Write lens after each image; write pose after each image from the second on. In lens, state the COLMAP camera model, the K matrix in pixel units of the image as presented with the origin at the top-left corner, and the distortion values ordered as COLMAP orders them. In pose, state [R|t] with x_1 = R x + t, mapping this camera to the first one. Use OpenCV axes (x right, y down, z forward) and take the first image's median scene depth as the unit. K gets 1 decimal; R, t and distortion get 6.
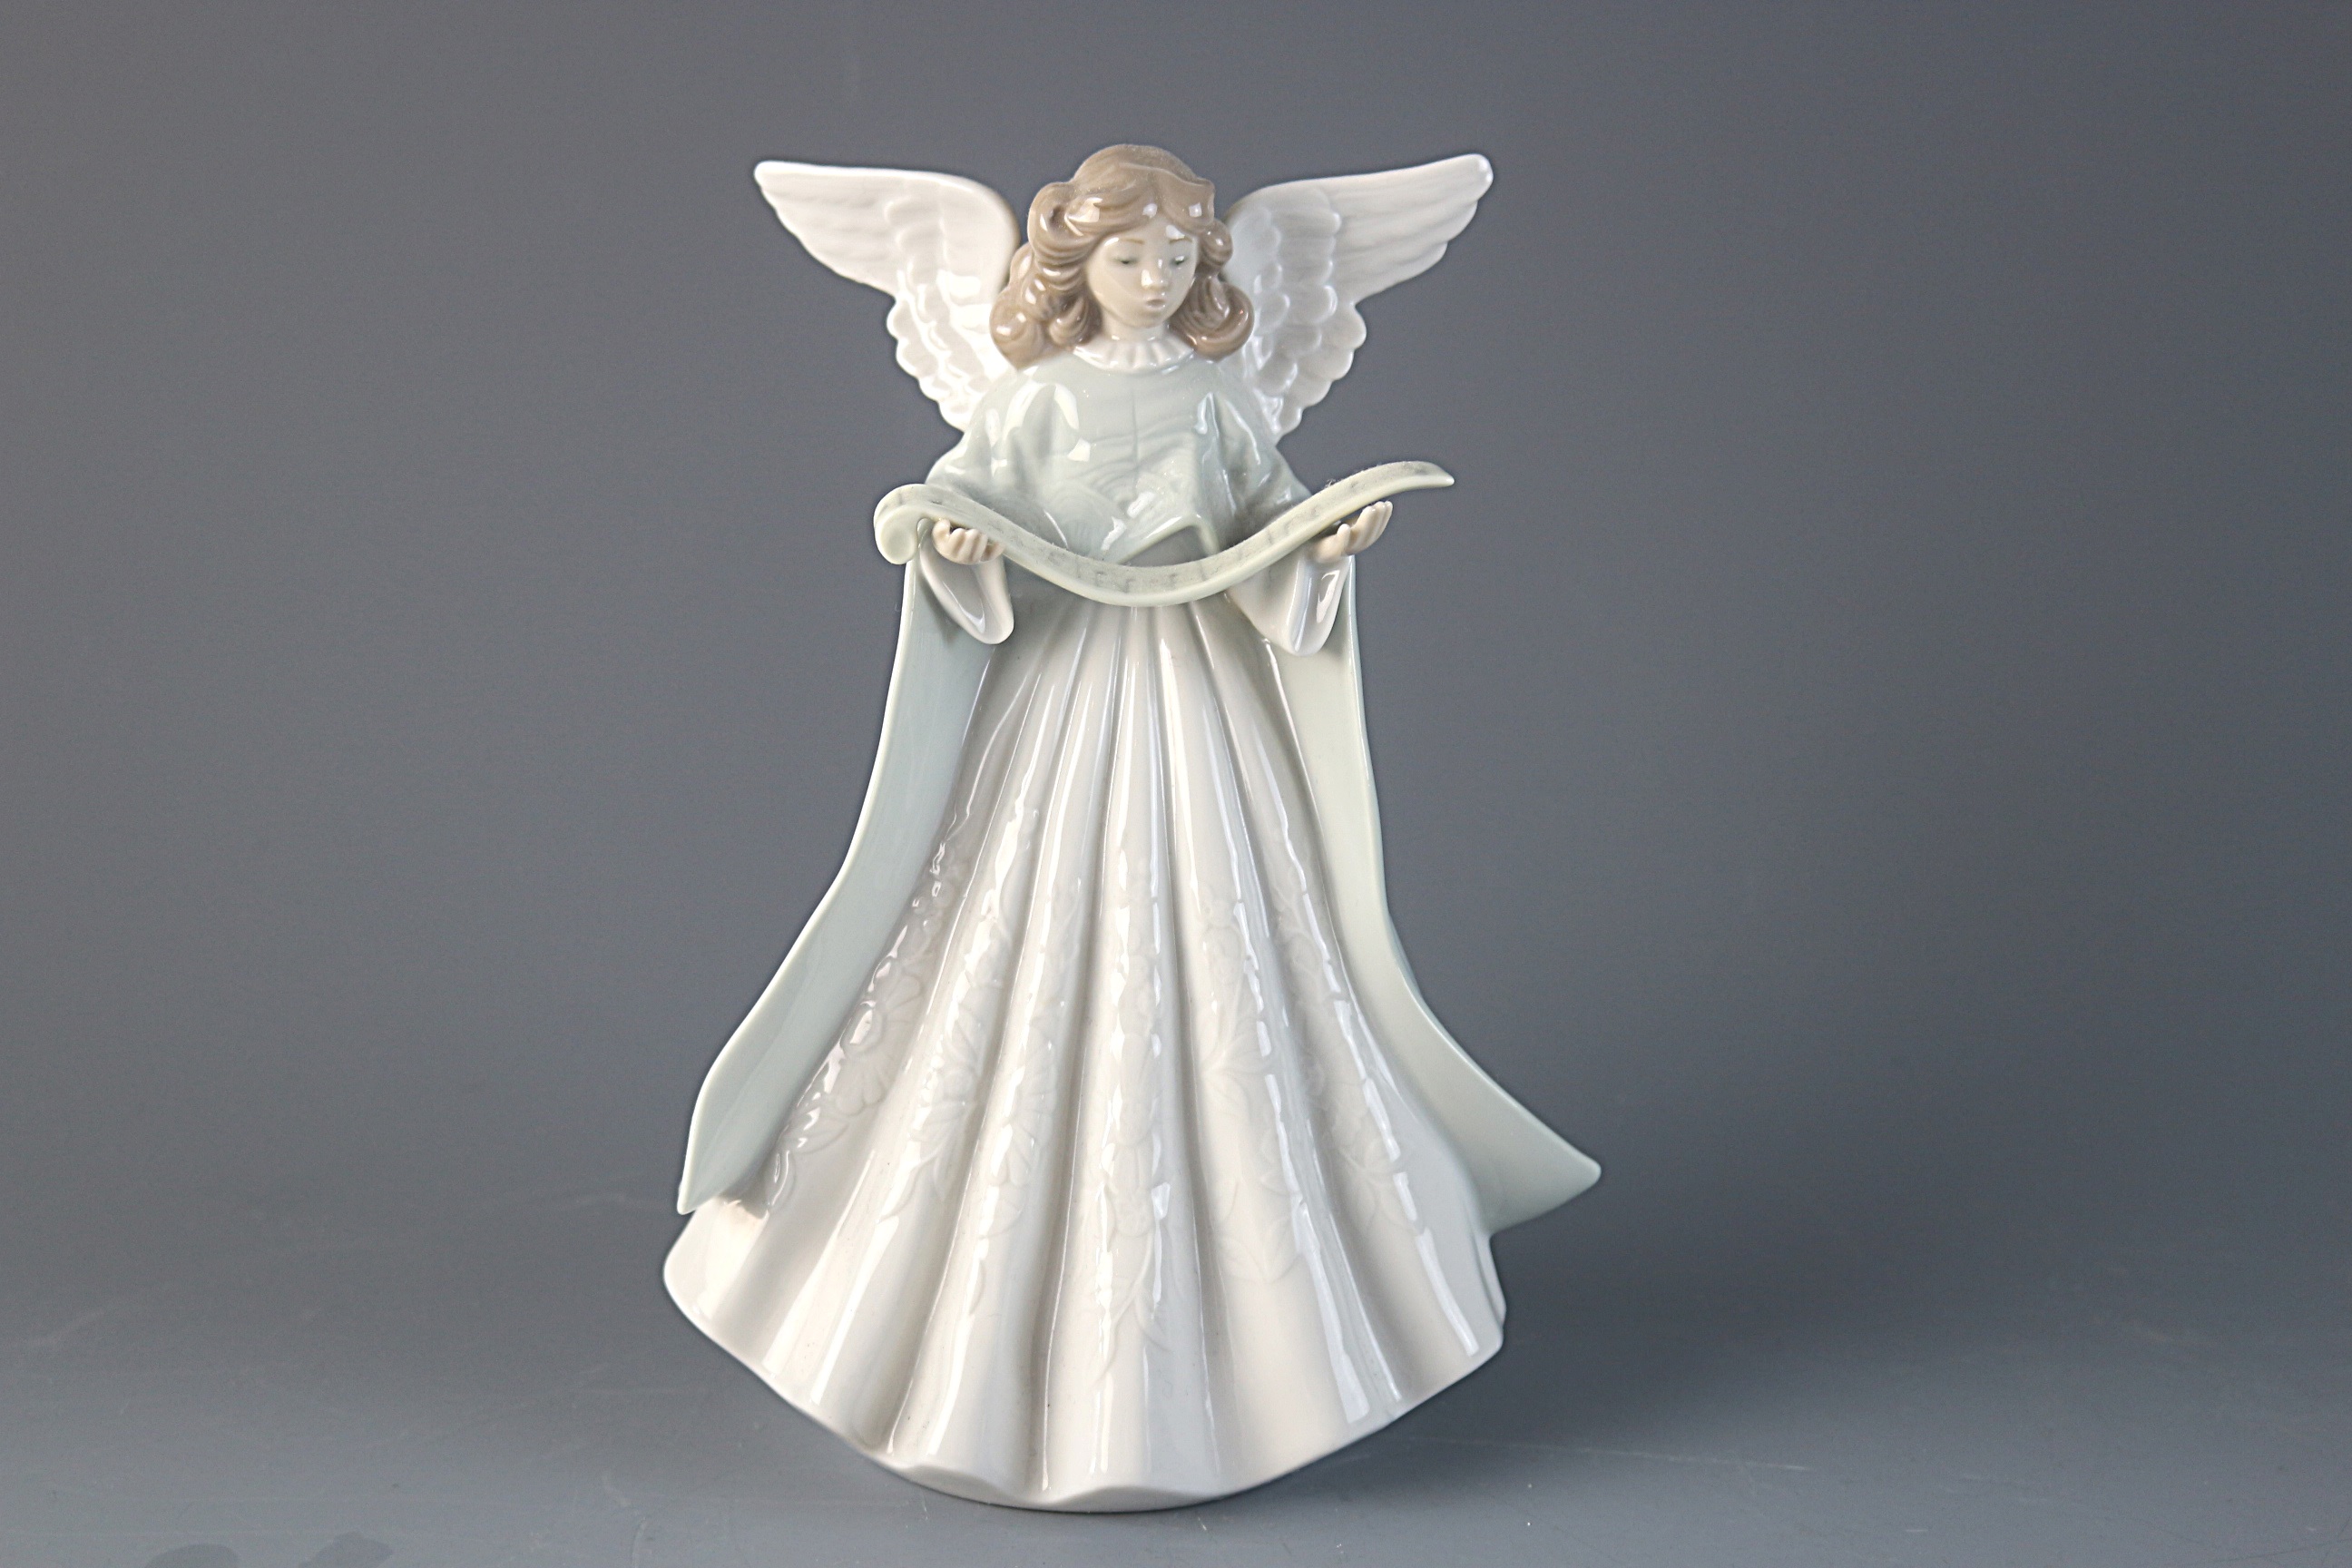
lens RADIAL K [[2551.7, 0, 1176.0], [0, 2551.7, 784.0], [0, 0, 1]] dist [-0.006536, -0.000113]
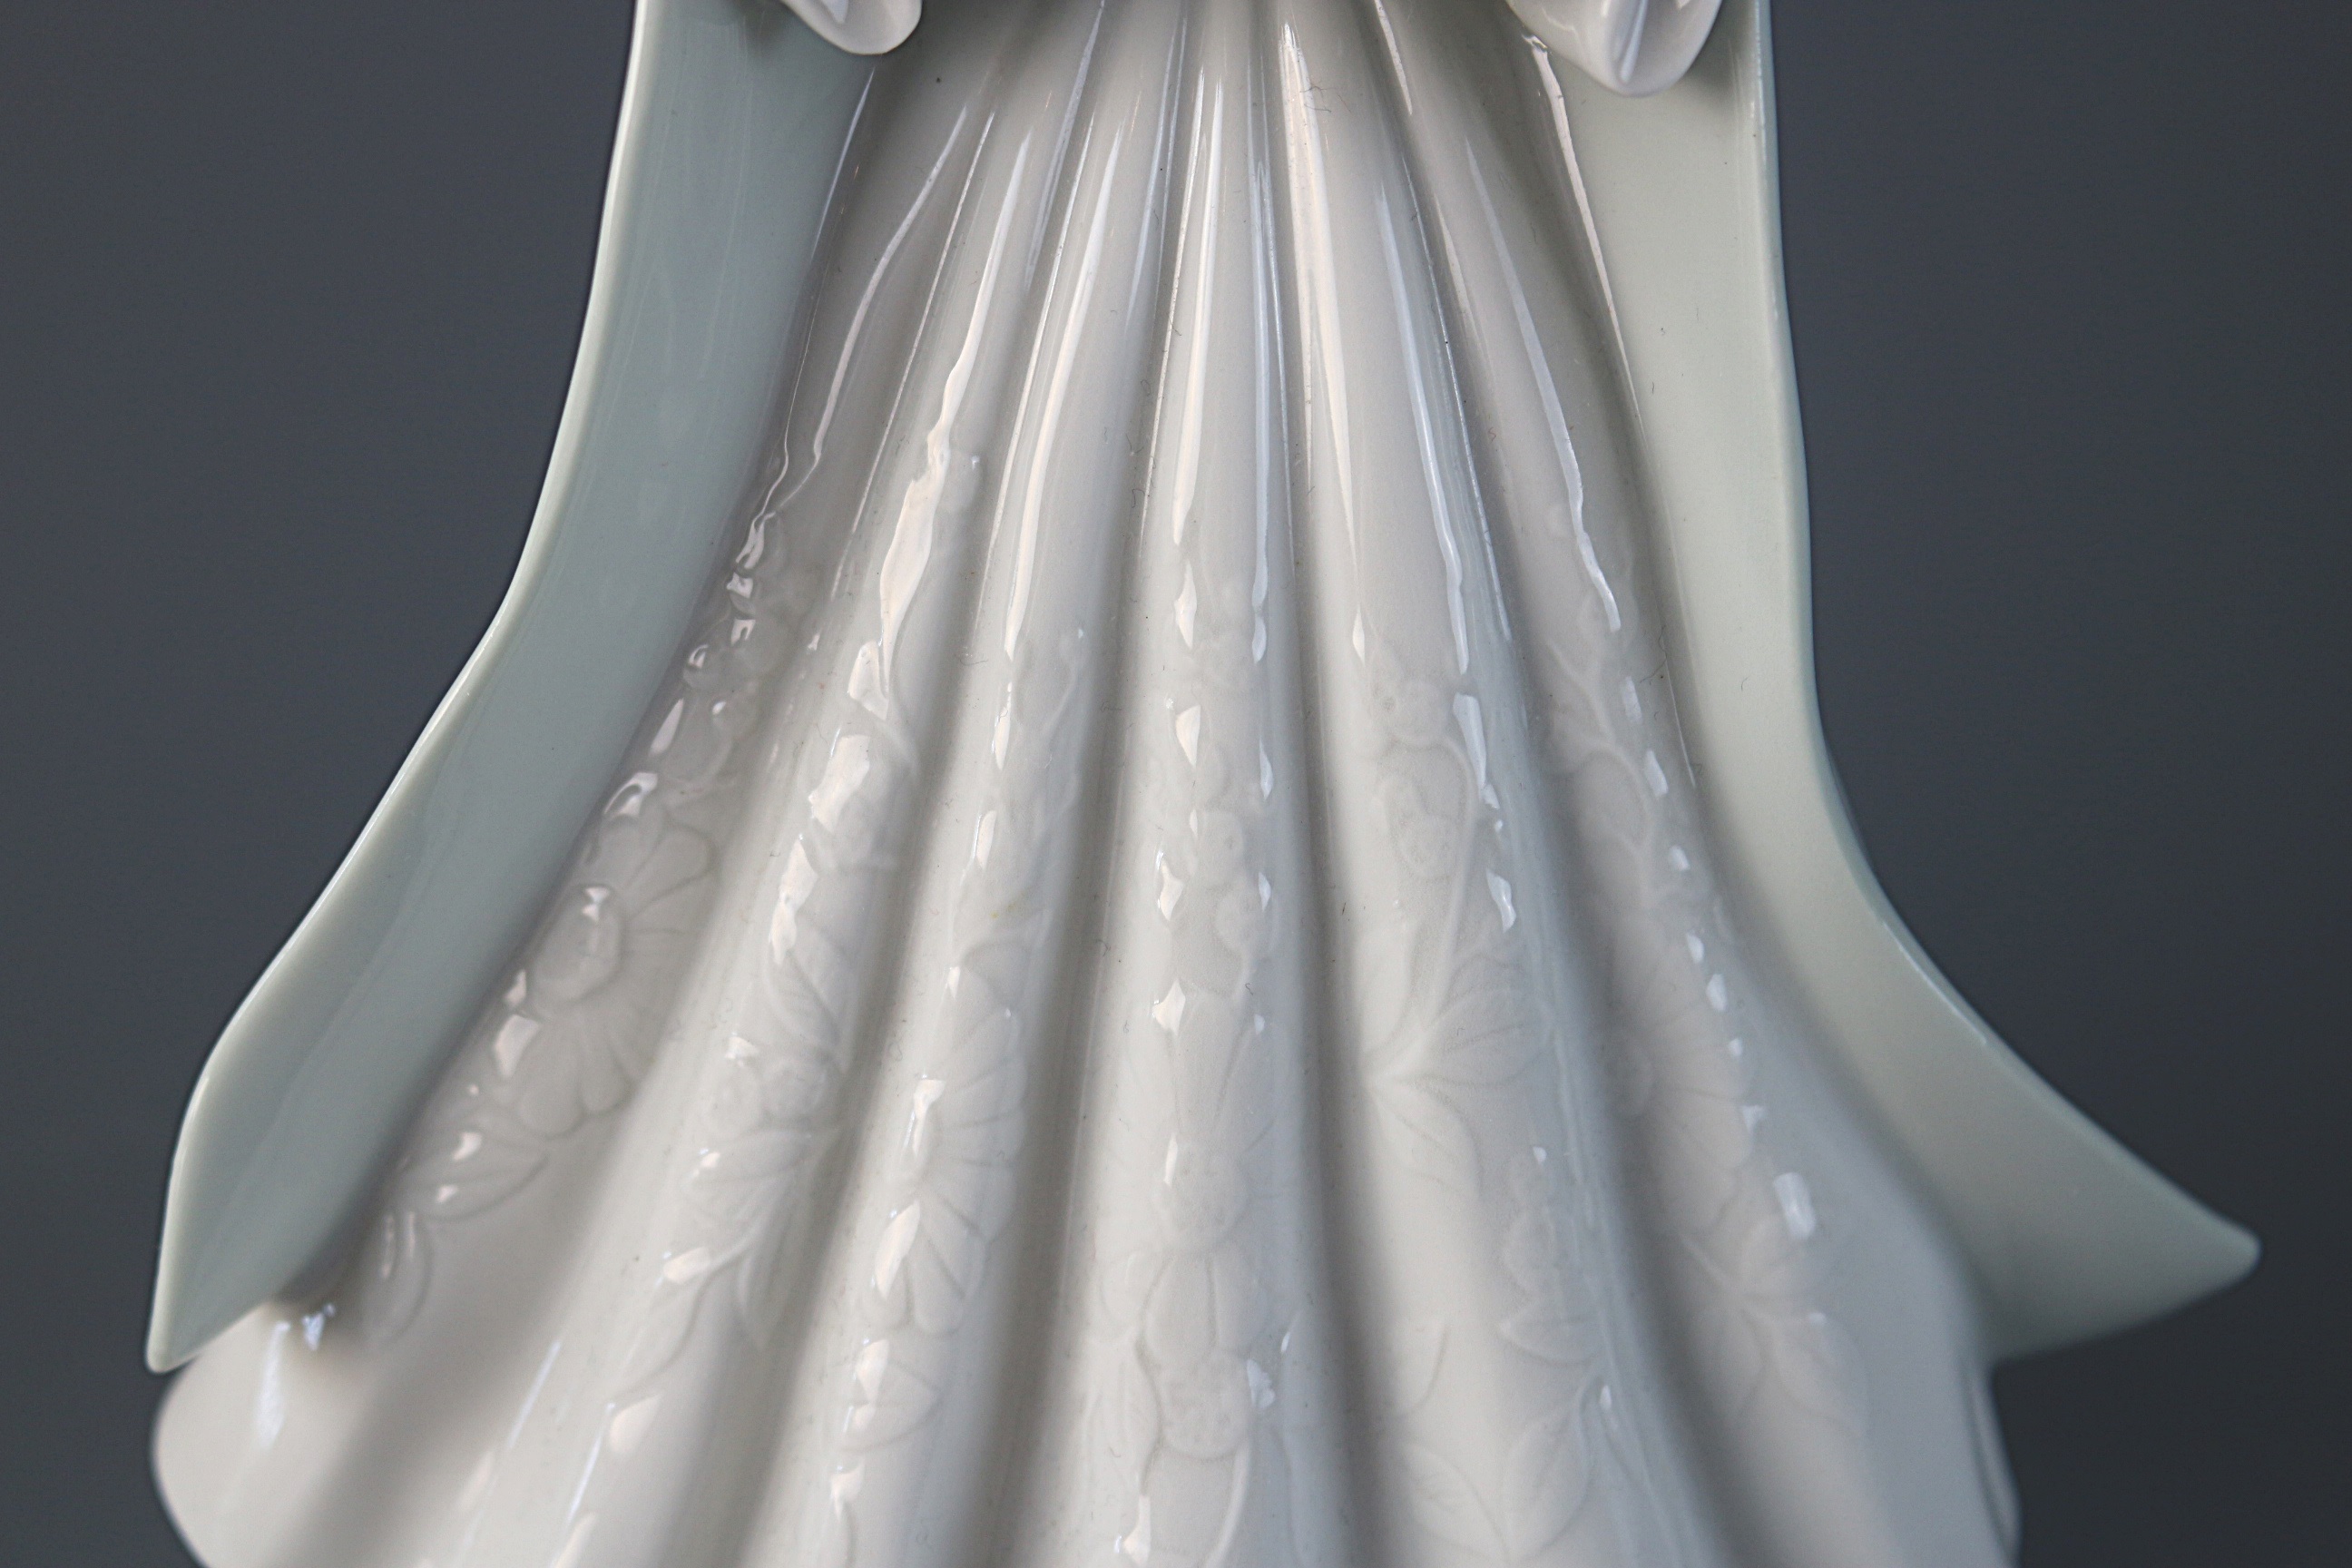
lens RADIAL K [[4297.2, 0, 1308.3], [0, 4297.2, 784.5], [0, 0, 1]] dist [0.015438, 0.046941]
pose [[0.999893, 0.014363, 0.002805, -0.002361], [-0.014620, 0.989013, 0.147104, -0.039928], [-0.000662, -0.147129, 0.989117, 0.299686]]
